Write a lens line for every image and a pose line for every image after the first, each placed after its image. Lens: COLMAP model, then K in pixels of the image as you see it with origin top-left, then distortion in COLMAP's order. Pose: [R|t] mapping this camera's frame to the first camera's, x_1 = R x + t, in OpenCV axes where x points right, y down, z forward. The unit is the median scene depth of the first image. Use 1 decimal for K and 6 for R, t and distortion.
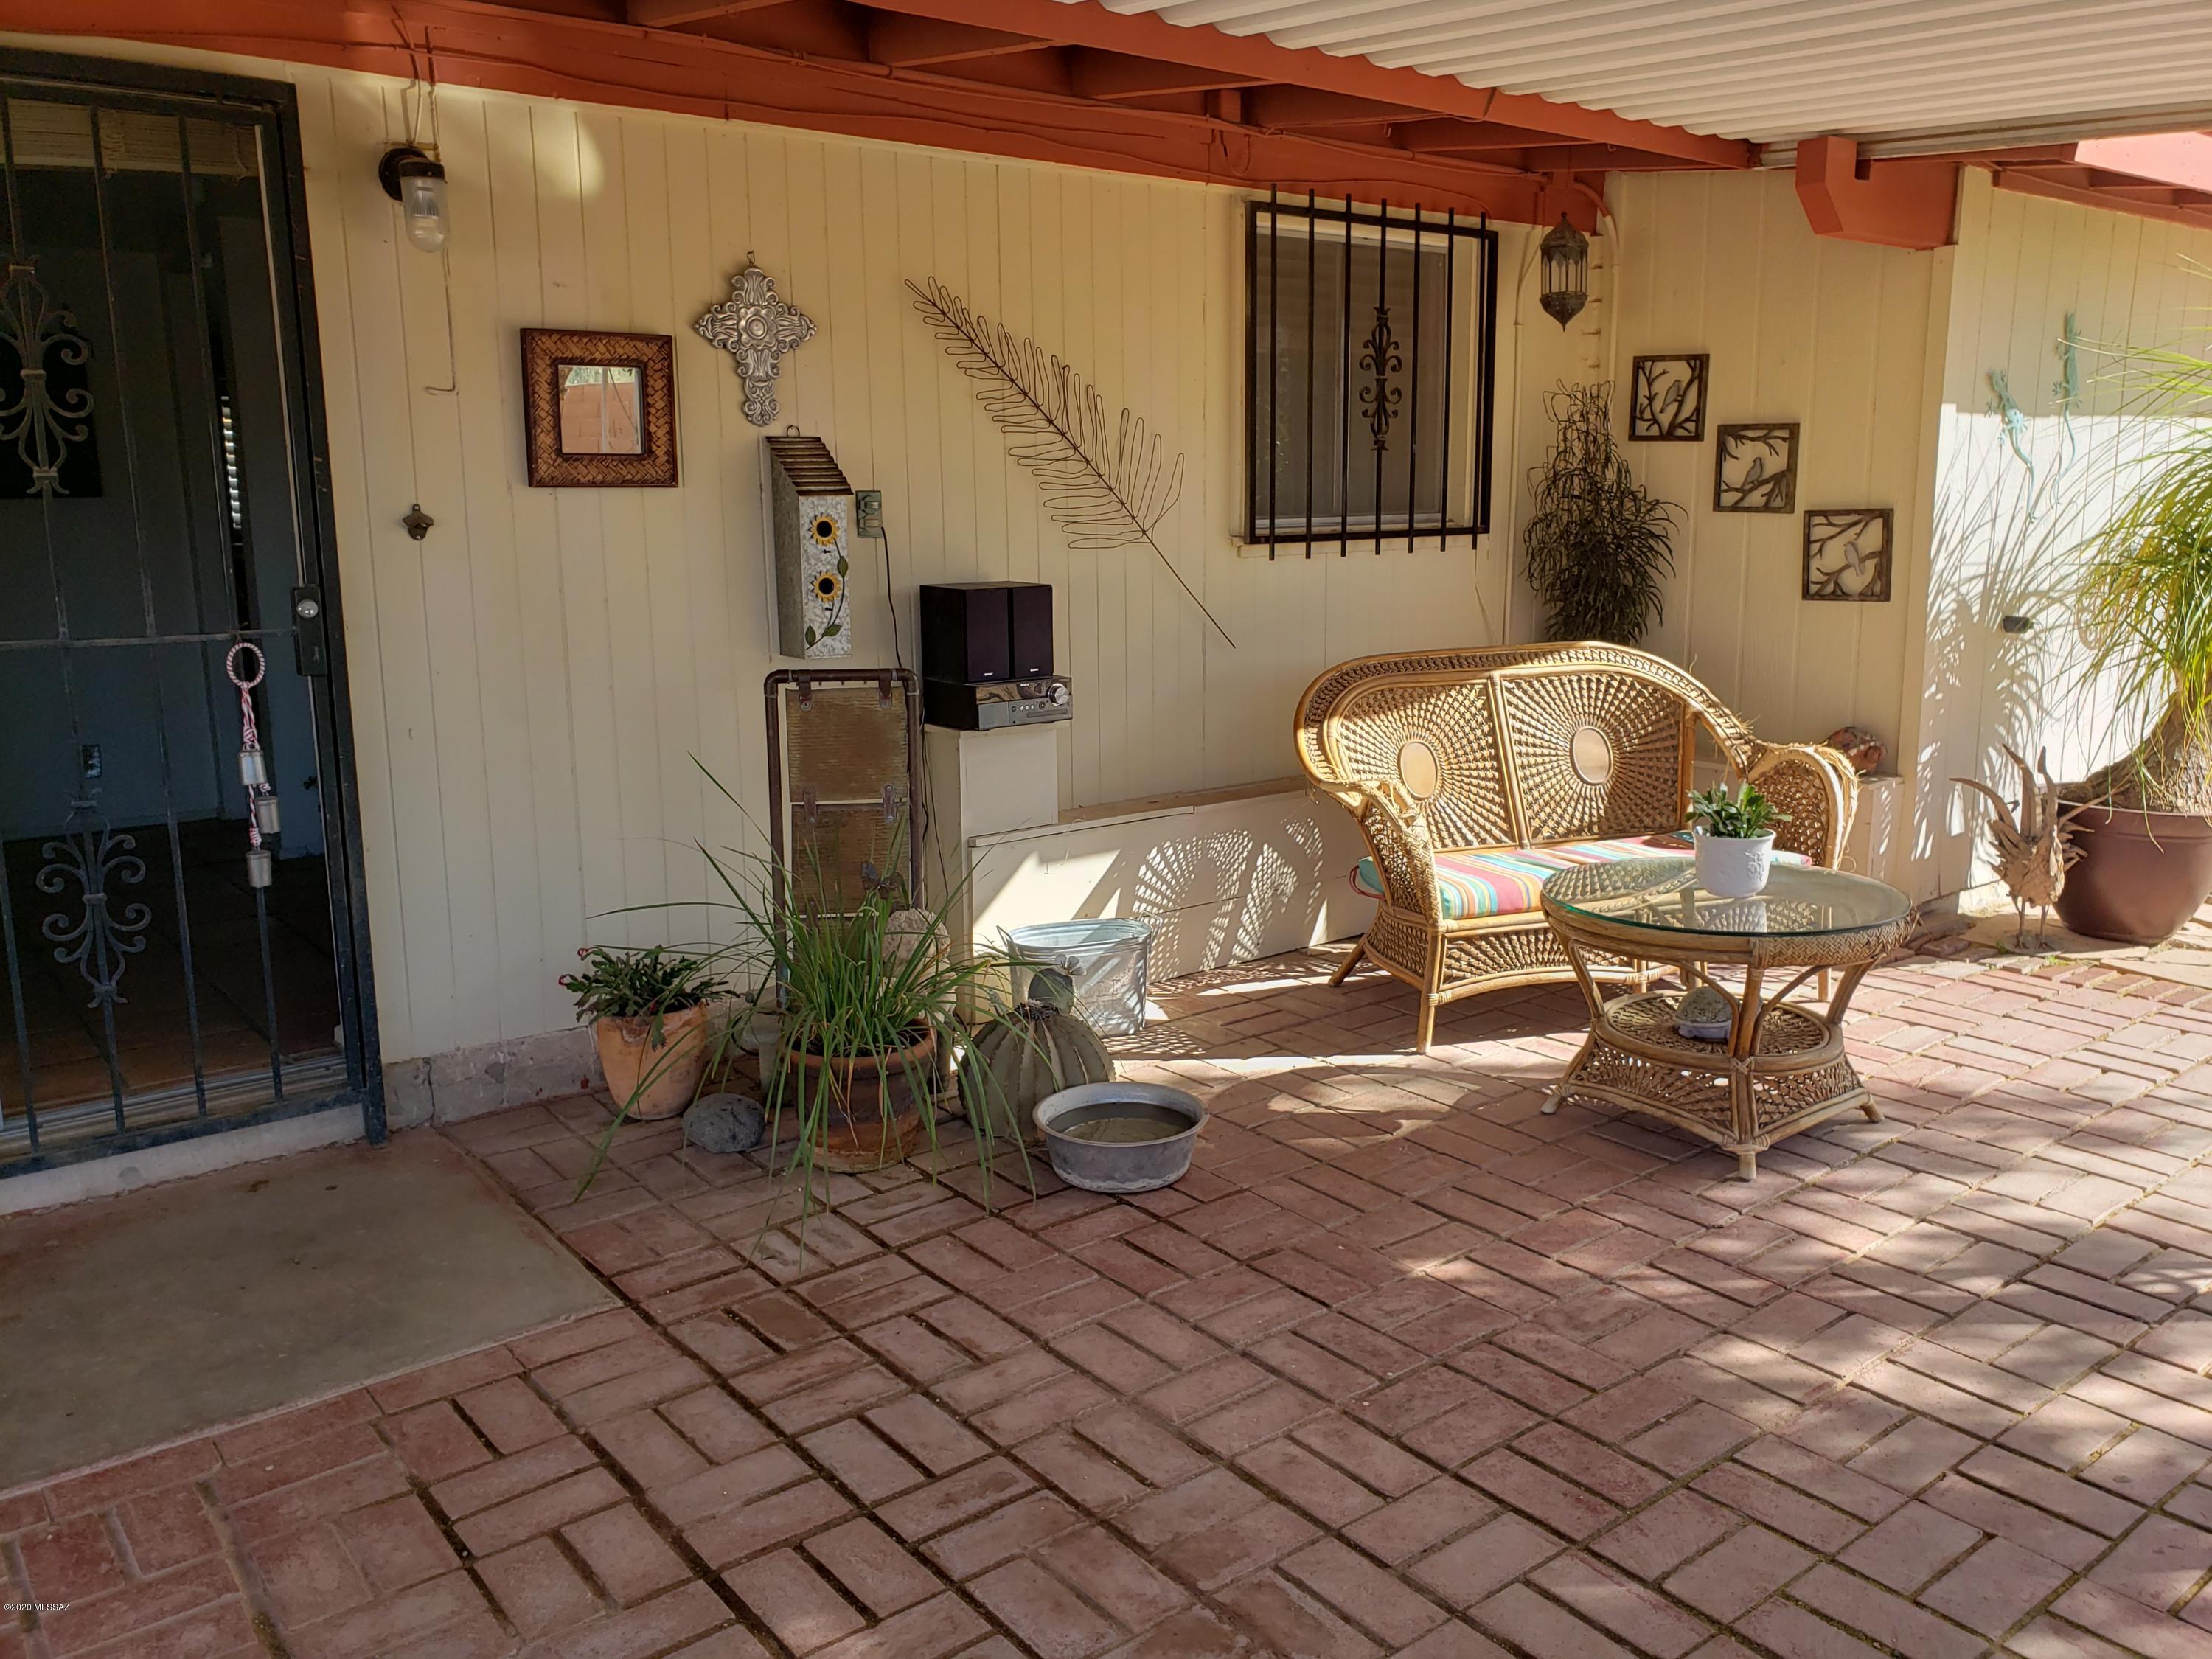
lens RADIAL K [[1823.6, 0, 1110.5], [0, 1823.6, 830.8], [0, 0, 1]] dist [0.055308, -0.012266]
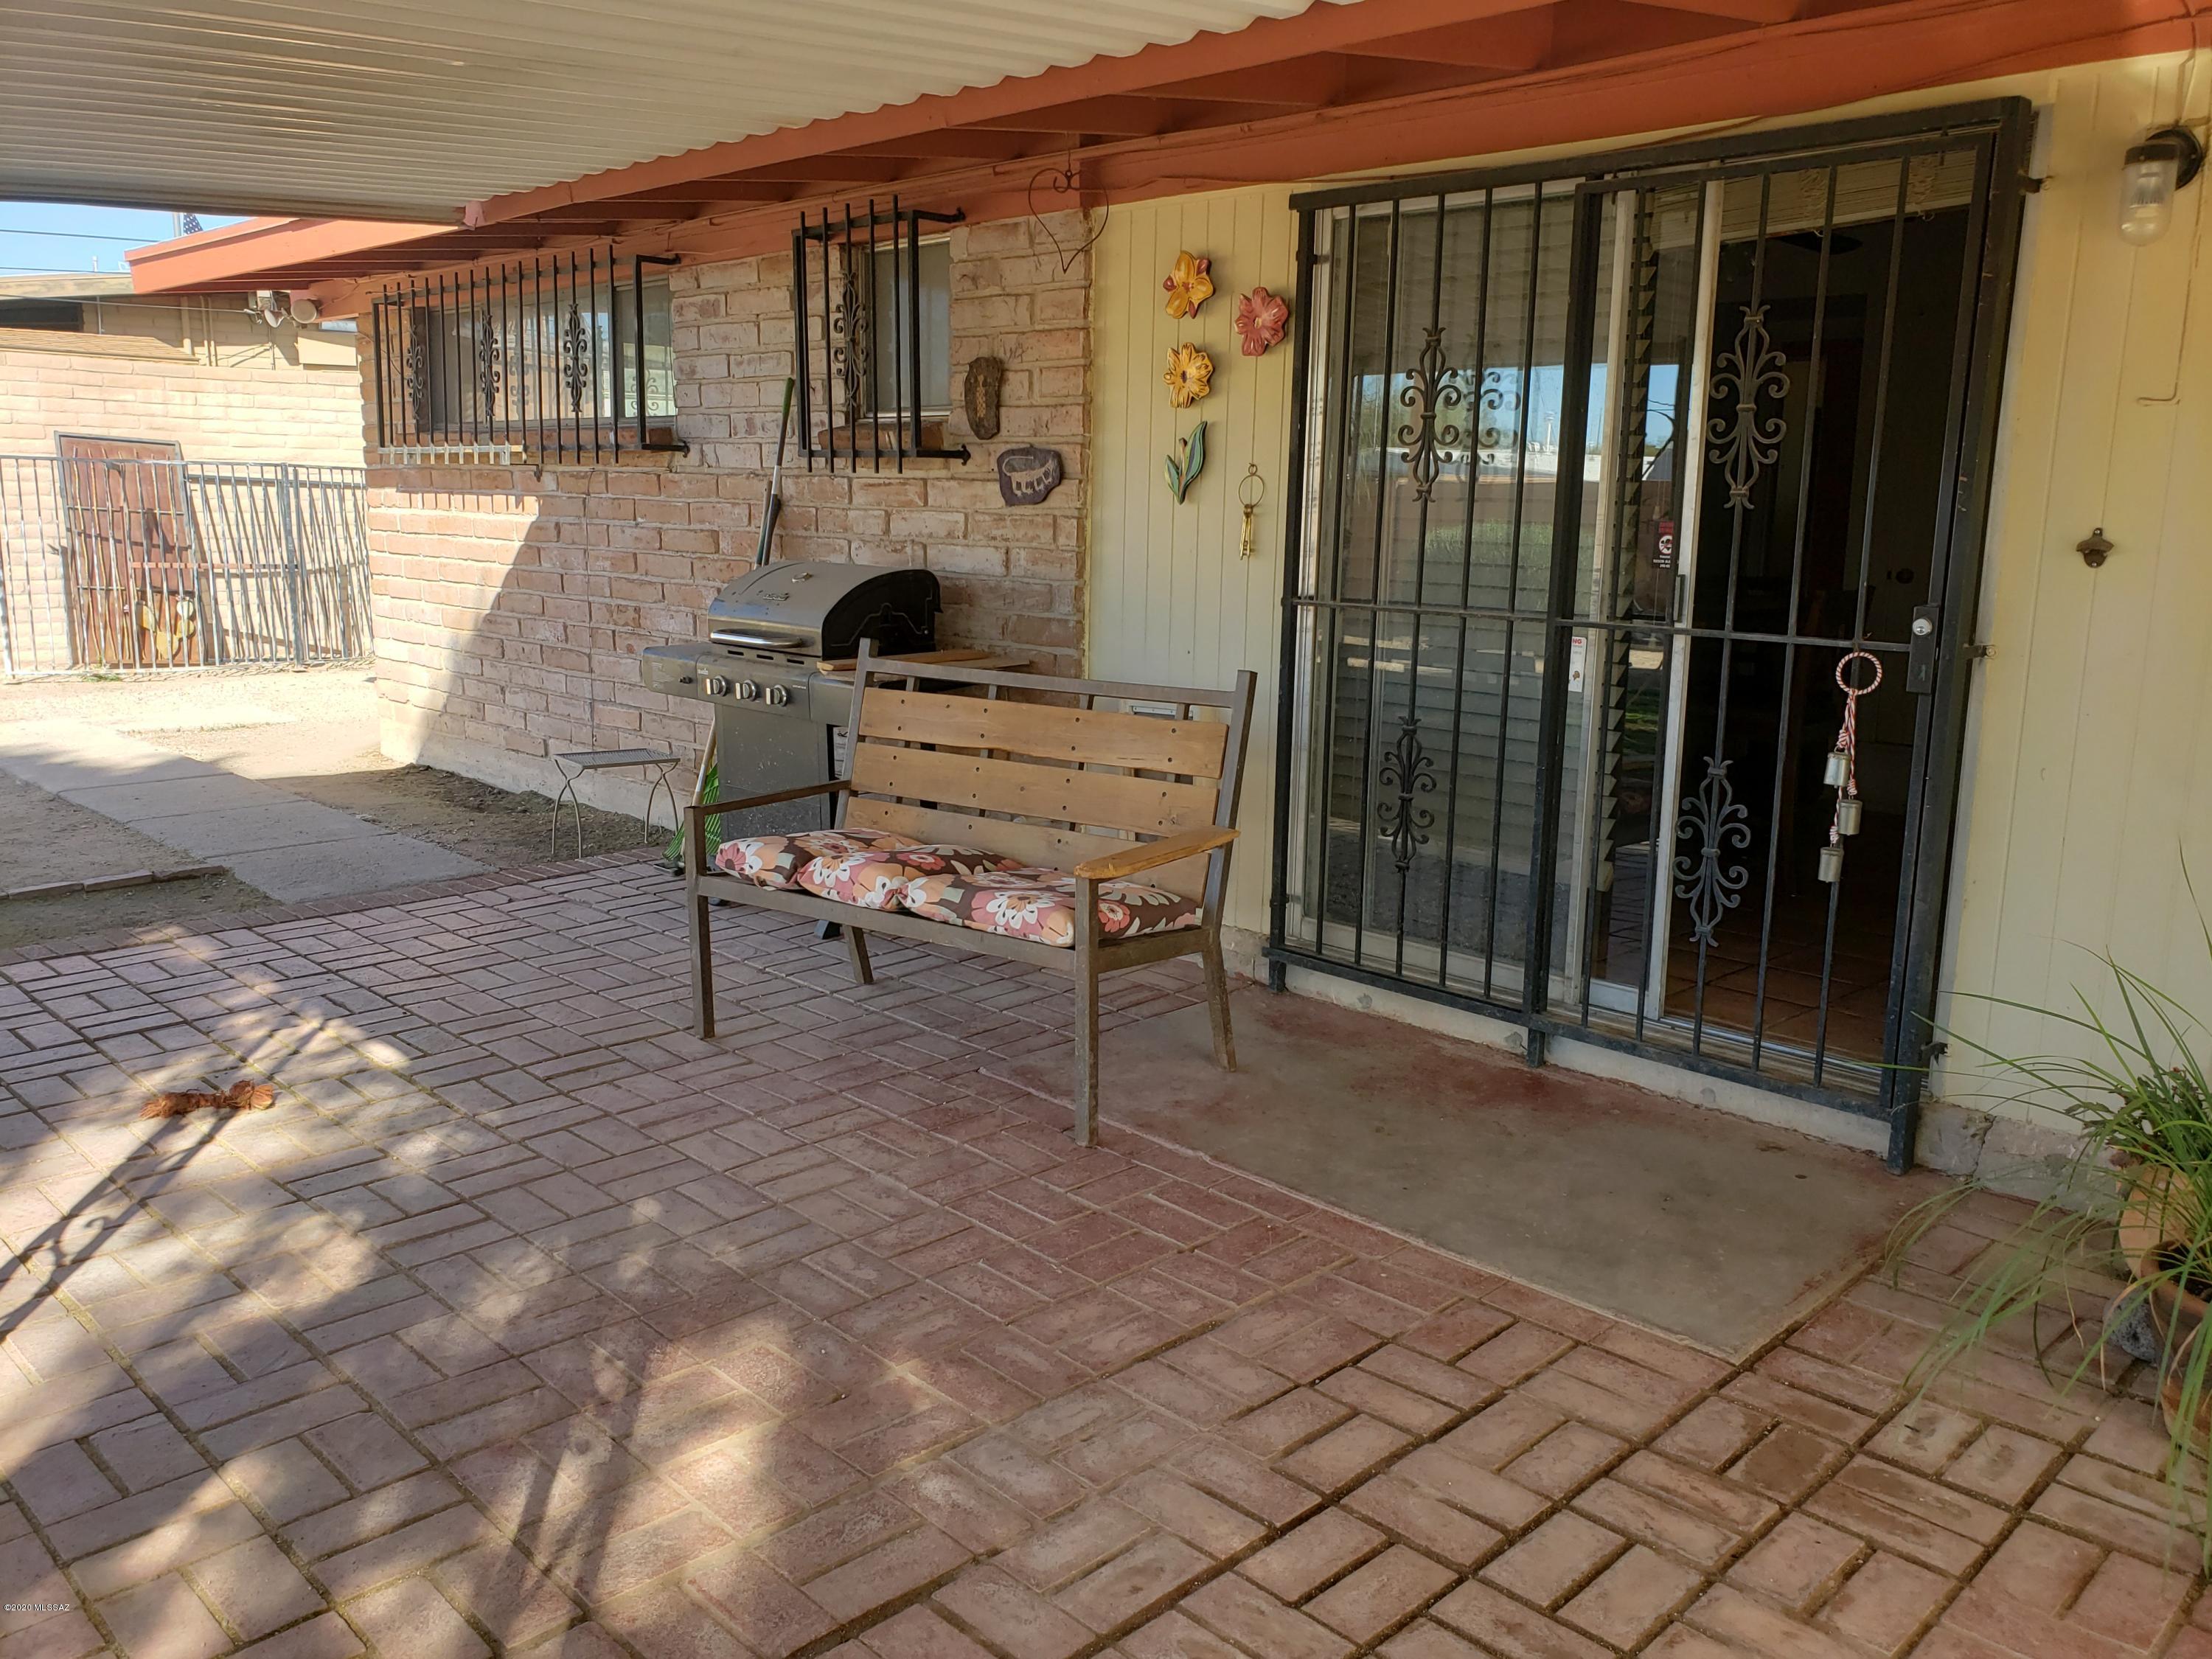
lens RADIAL K [[1823.6, 0, 1110.5], [0, 1823.6, 830.8], [0, 0, 1]] dist [0.055308, -0.012266]
pose [[0.095162, 0.206443, -0.973820, 0.571634], [-0.201260, 0.962047, 0.184280, -0.119409], [0.974904, 0.178454, 0.133099, 0.491709]]
